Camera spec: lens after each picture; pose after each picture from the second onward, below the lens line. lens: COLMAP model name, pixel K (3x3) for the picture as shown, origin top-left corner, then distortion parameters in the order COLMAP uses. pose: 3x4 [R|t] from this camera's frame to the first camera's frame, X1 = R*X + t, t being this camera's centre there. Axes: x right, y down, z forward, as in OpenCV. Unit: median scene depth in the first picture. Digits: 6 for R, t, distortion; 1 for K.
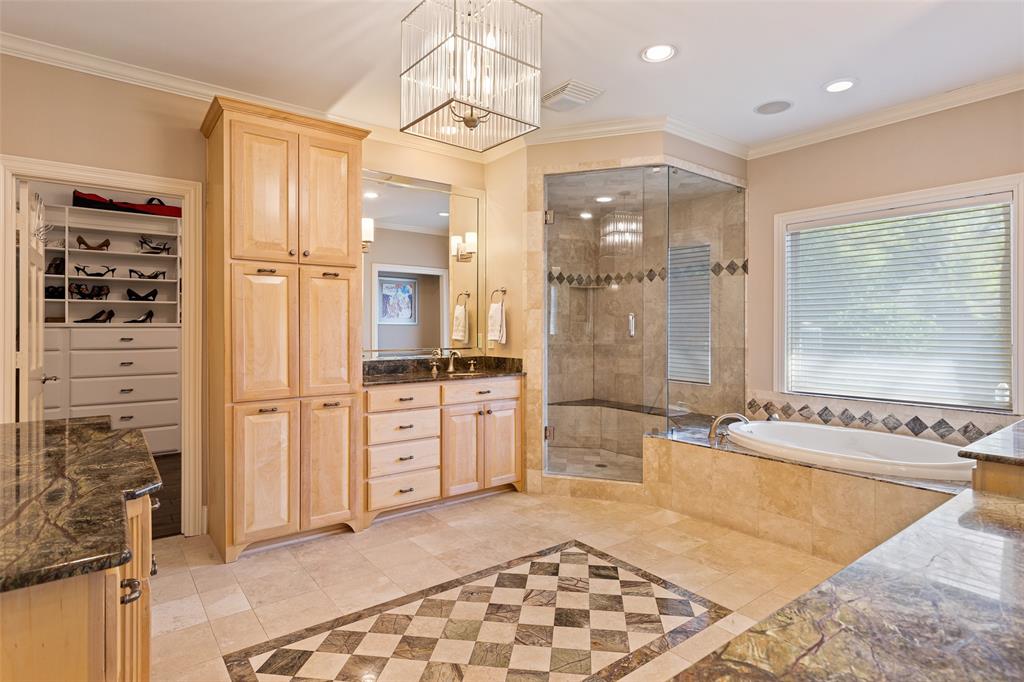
lens RADIAL K [[533.4, 0, 514.1], [0, 533.4, 332.5], [0, 0, 1]] dist [-0.000398, 0.001232]
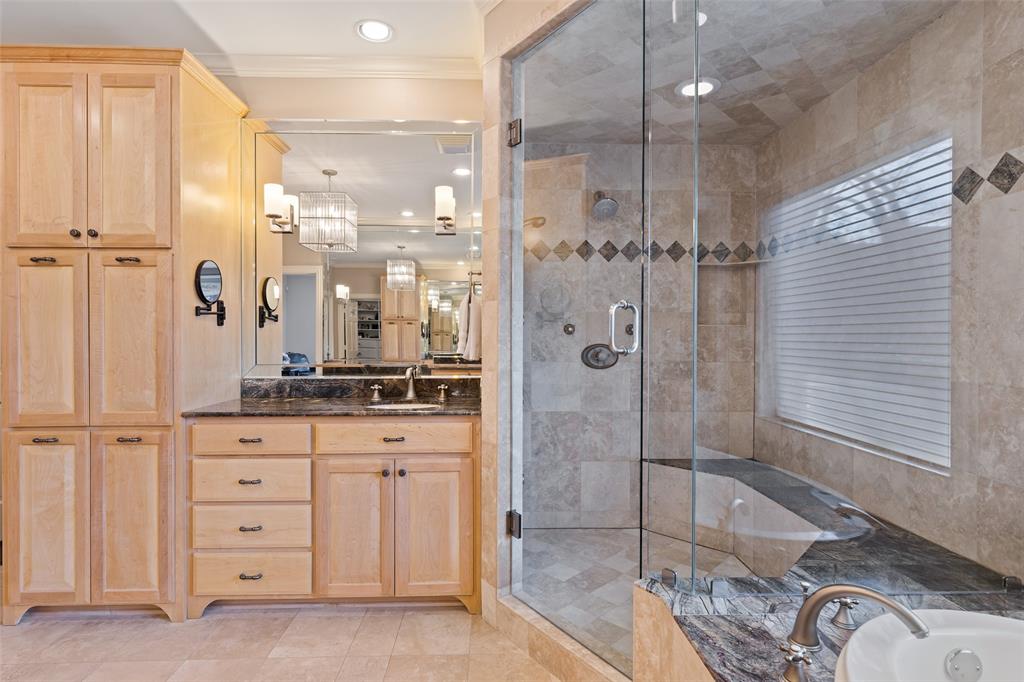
lens RADIAL K [[533.4, 0, 509.8], [0, 533.4, 343.6], [0, 0, 1]] dist [-0.000398, 0.001232]
pose [[0.813610, 0.009190, -0.581338, 0.471109], [-0.005725, 0.999953, 0.007795, -0.003801], [0.581383, -0.003014, 0.813625, 0.674173]]
